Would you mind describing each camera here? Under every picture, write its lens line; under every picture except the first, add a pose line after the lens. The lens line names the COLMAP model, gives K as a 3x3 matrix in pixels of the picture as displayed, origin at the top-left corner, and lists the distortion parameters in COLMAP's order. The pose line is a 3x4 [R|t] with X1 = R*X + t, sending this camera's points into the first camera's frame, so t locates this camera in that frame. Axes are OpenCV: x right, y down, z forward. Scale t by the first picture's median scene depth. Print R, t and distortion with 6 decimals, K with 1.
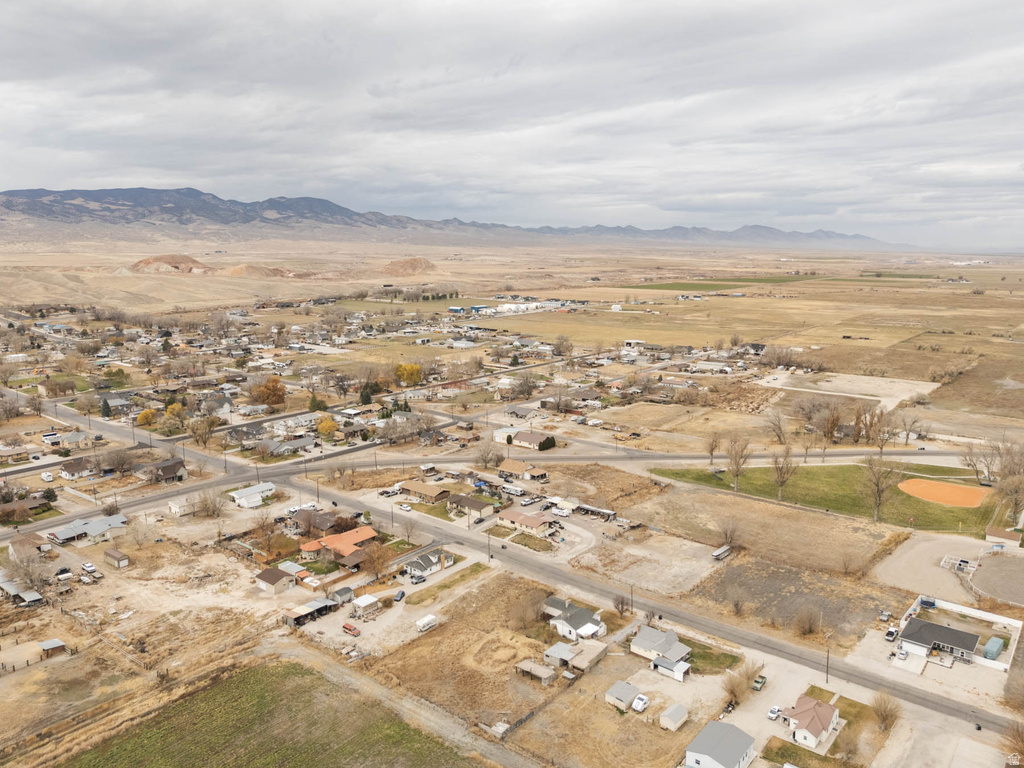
lens RADIAL K [[752.9, 0, 512.5], [0, 752.9, 407.8], [0, 0, 1]] dist [0.075448, -0.065832]
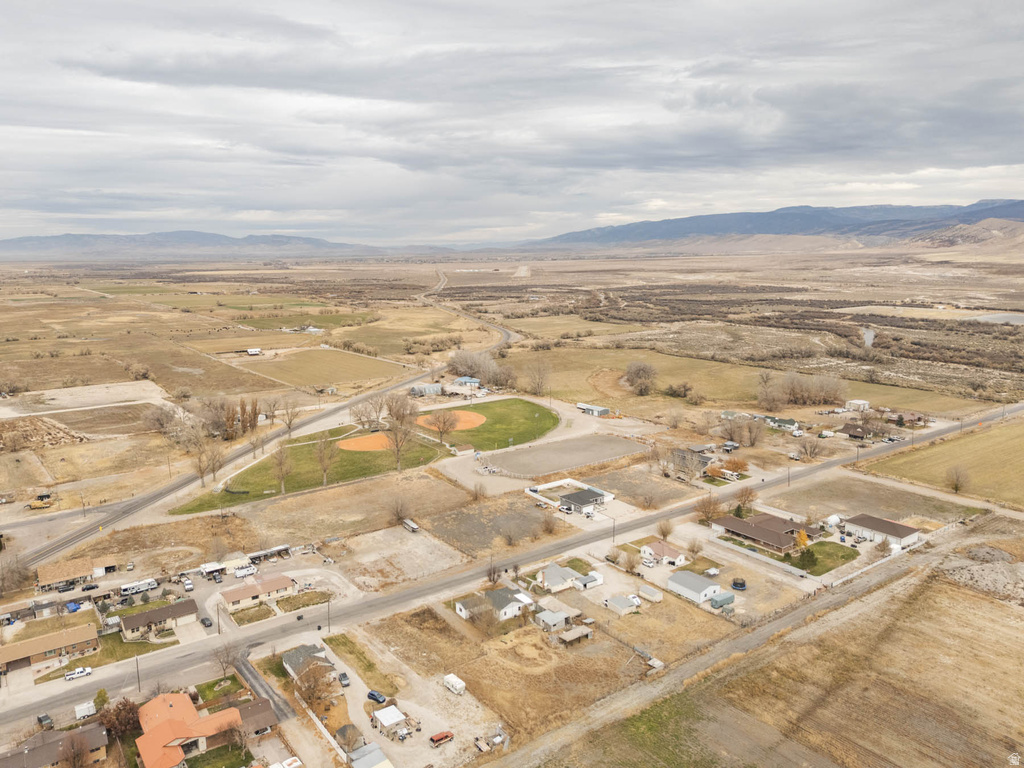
lens RADIAL K [[752.9, 0, 513.4], [0, 752.9, 378.8], [0, 0, 1]] dist [0.075448, -0.065832]
pose [[0.253350, -0.171292, 0.952089, -0.546938], [0.211256, 0.970240, 0.118343, -0.090417], [-0.944026, 0.171153, 0.281997, 0.400375]]
